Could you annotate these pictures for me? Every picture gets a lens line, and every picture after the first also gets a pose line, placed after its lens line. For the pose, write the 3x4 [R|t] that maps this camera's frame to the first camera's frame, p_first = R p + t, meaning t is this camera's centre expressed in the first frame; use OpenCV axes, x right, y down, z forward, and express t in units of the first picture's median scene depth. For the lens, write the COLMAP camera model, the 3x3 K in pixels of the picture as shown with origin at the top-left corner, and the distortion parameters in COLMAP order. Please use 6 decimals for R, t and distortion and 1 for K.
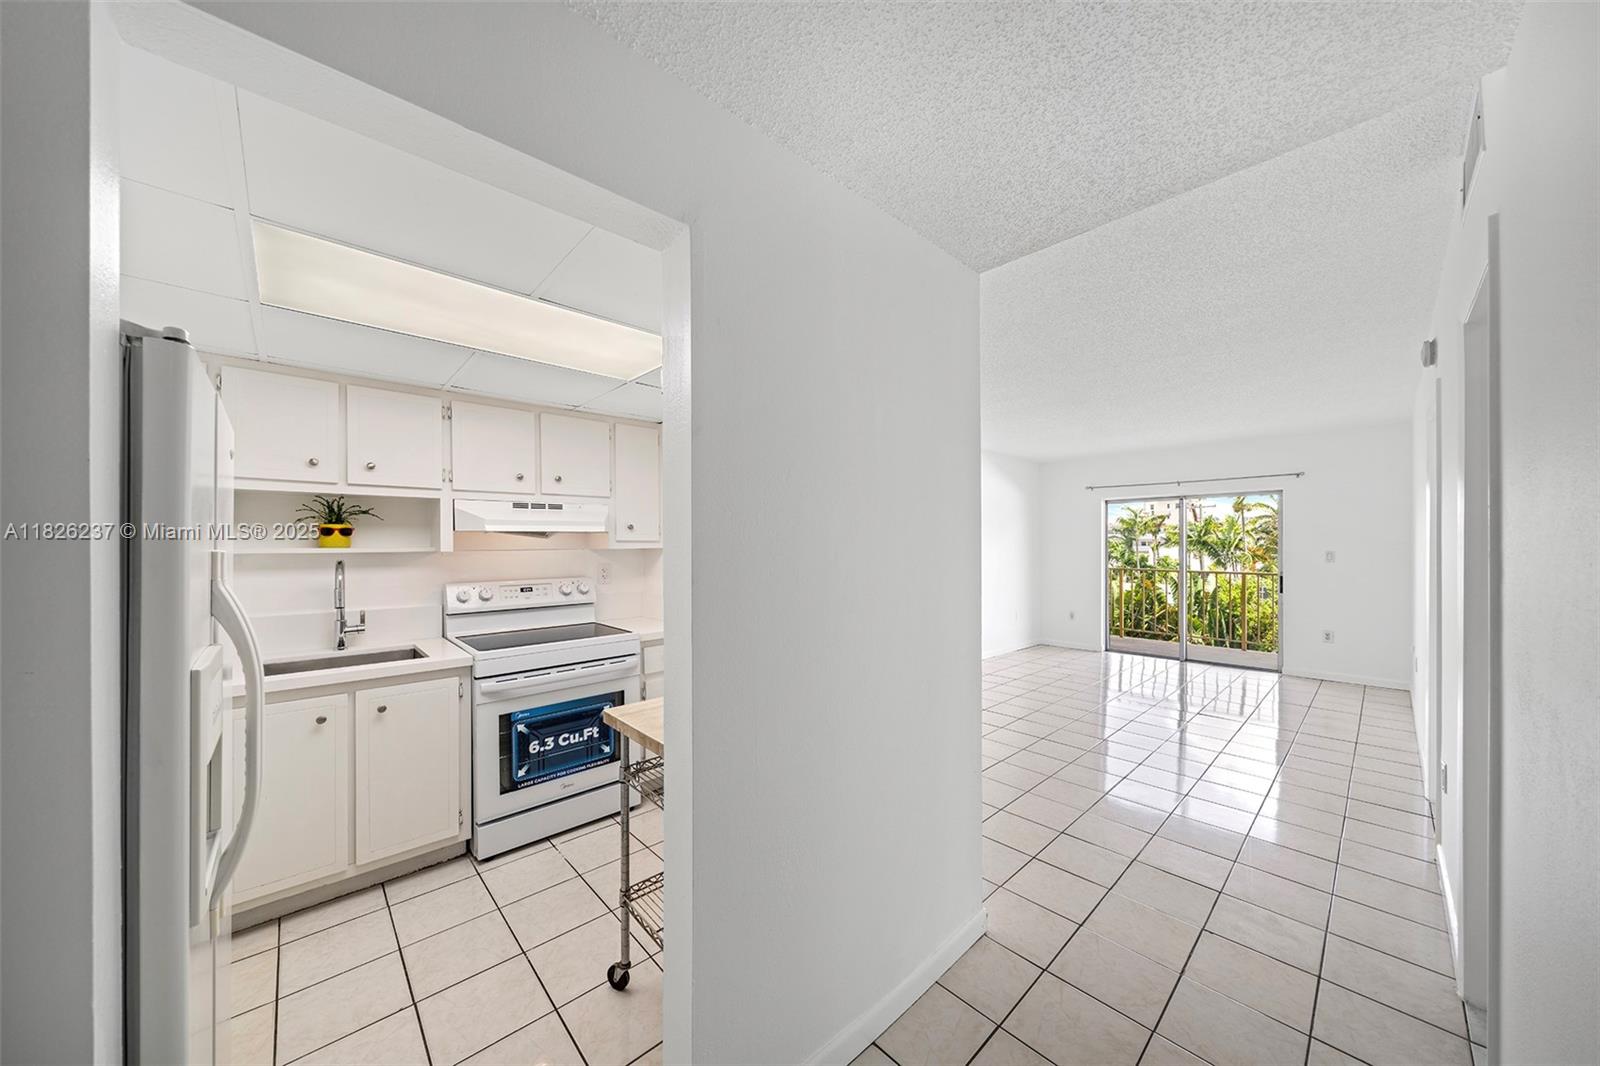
lens RADIAL K [[546.9, 0, 797.7], [0, 546.9, 543.0], [0, 0, 1]] dist [-0.005028, 0.000386]
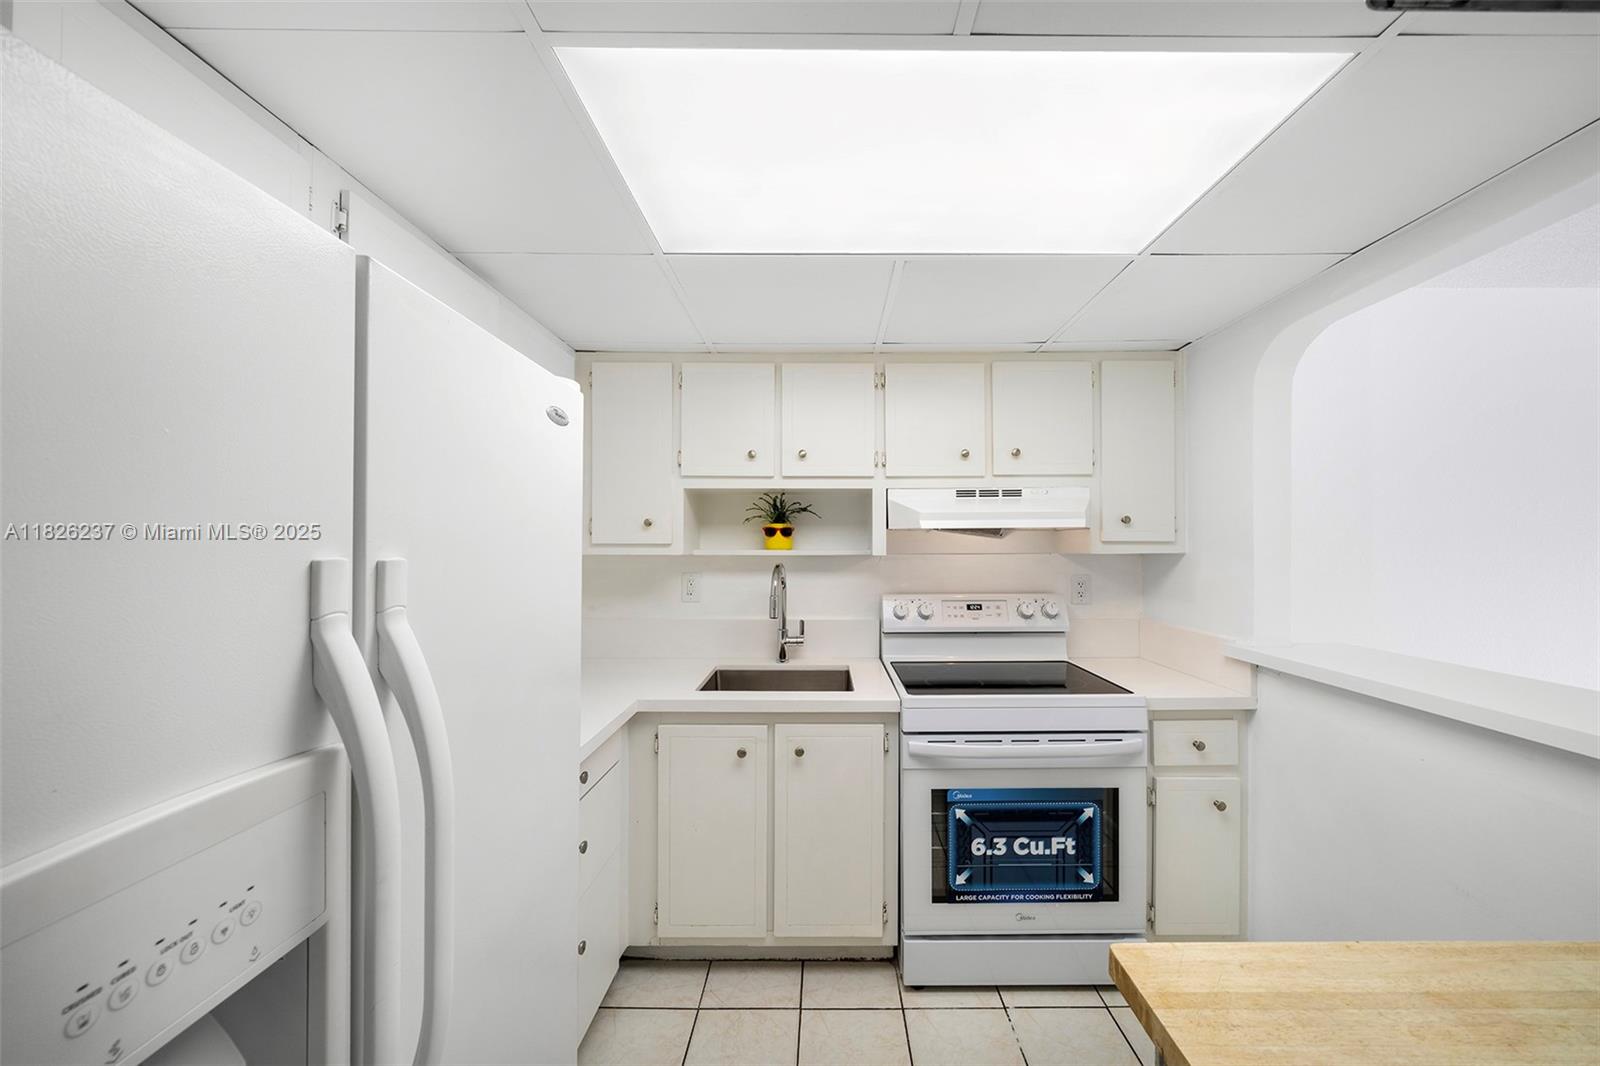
lens RADIAL K [[546.9, 0, 832.6], [0, 546.9, 546.0], [0, 0, 1]] dist [-0.005028, 0.000386]
pose [[0.736244, 0.004471, -0.676702, -0.157512], [-0.002786, 0.999990, 0.003577, -0.000252], [0.676711, -0.000748, 0.736249, 0.374565]]
